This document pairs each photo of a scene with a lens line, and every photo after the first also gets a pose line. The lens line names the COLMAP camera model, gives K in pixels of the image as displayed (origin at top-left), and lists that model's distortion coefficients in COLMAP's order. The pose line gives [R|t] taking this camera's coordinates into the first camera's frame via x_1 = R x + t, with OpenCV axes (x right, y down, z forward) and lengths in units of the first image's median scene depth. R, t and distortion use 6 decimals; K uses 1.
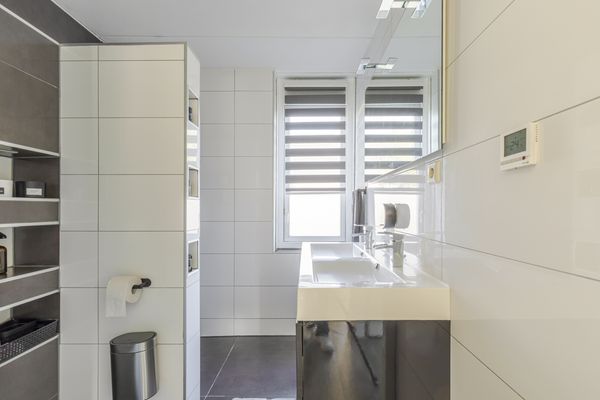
lens RADIAL K [[274.0, 0, 301.6], [0, 274.0, 205.1], [0, 0, 1]] dist [0.001765, 0.001044]
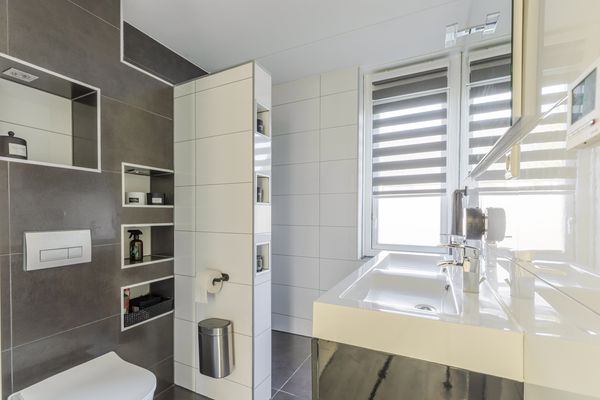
lens RADIAL K [[274.0, 0, 297.1], [0, 274.0, 211.7], [0, 0, 1]] dist [0.001765, 0.001044]
pose [[0.898929, 0.001643, -0.438092, 0.203541], [0.002899, 0.999949, 0.009700, -0.004809], [0.438086, -0.009990, 0.898878, 0.091769]]
